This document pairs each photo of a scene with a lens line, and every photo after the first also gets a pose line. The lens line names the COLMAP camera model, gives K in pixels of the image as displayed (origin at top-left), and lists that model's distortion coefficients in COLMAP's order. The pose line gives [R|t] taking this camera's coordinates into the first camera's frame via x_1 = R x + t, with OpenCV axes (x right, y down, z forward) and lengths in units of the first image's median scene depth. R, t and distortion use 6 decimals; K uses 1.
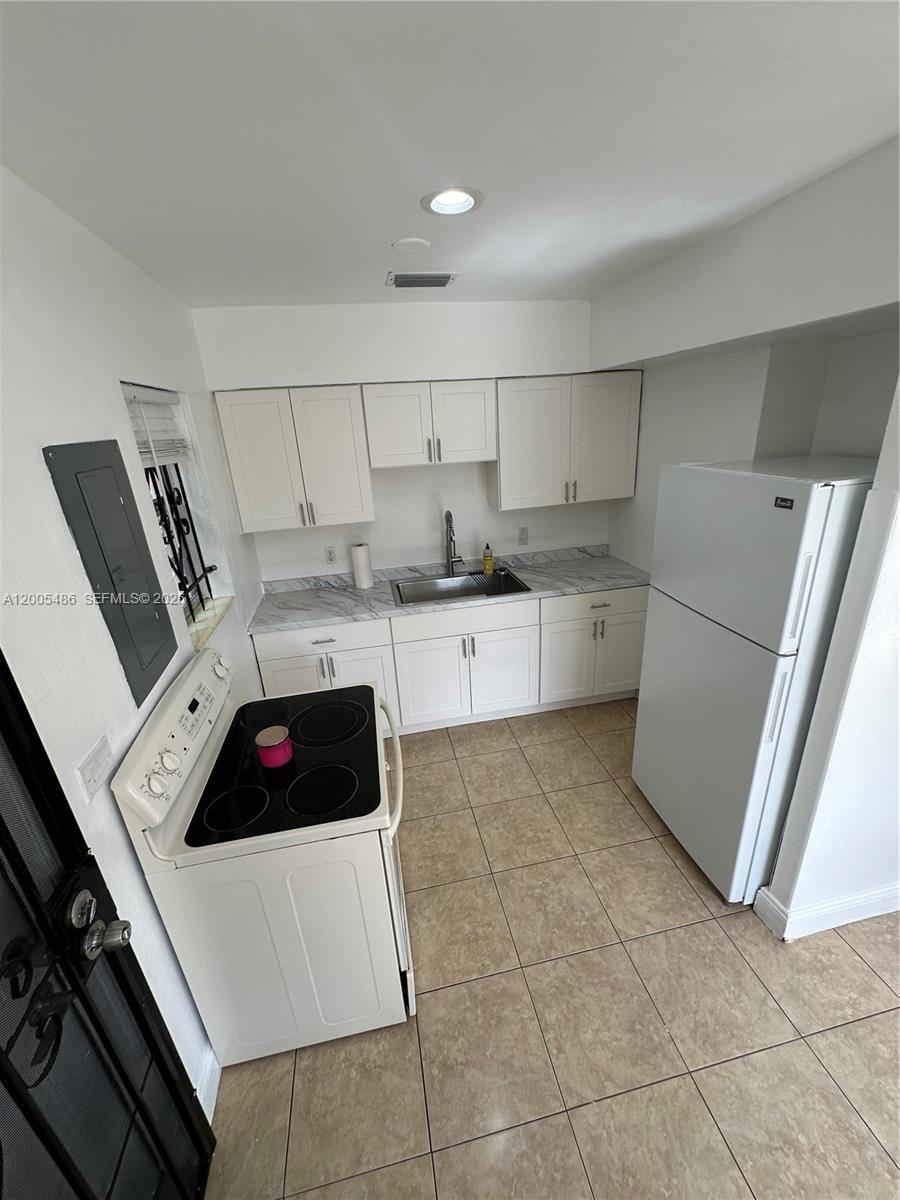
lens RADIAL K [[478.9, 0, 449.9], [0, 478.9, 601.6], [0, 0, 1]] dist [-0.006939, 0.001719]
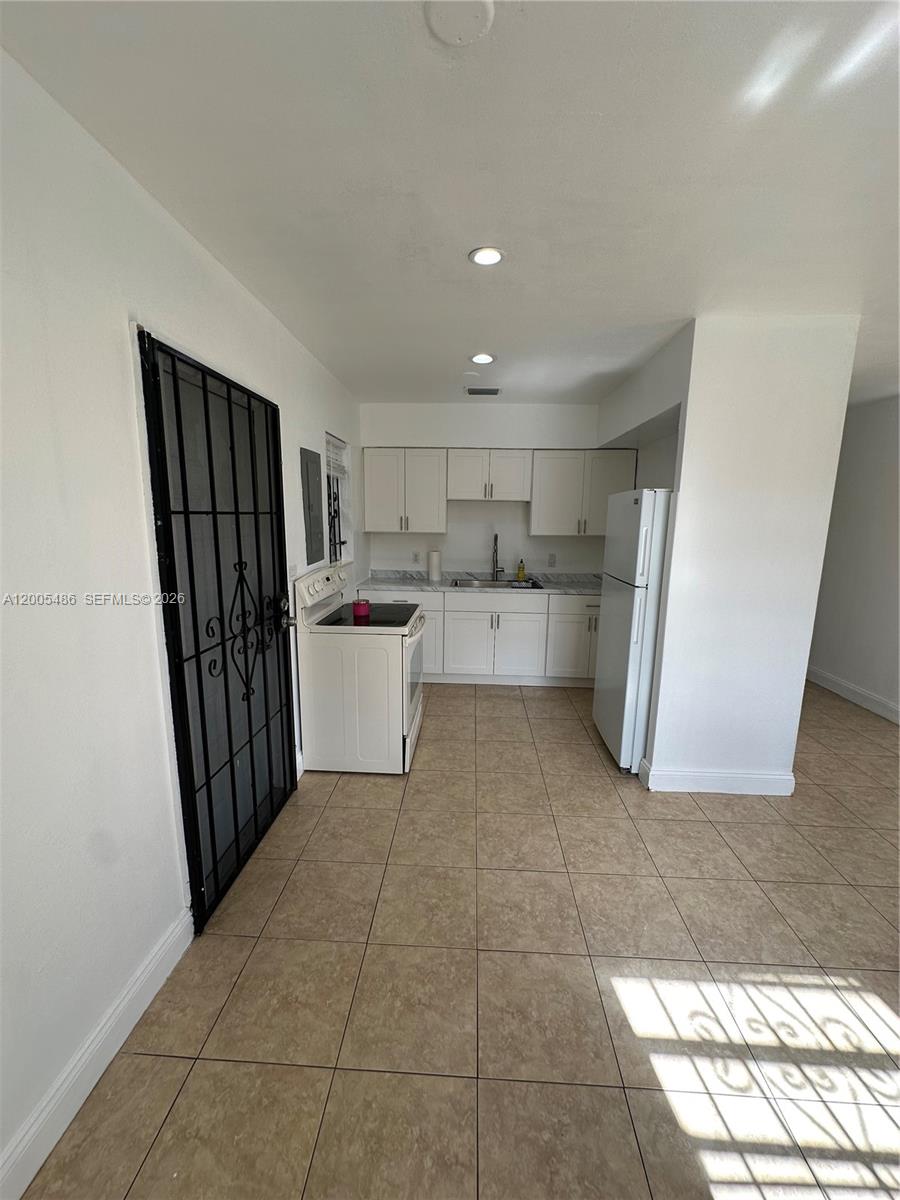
lens RADIAL K [[478.9, 0, 449.2], [0, 478.9, 604.6], [0, 0, 1]] dist [-0.006939, 0.001719]
pose [[0.968162, 0.114642, -0.222531, 0.216519], [-0.151340, 0.976168, -0.155539, 0.284681], [0.199396, 0.184265, 0.962438, -0.423695]]
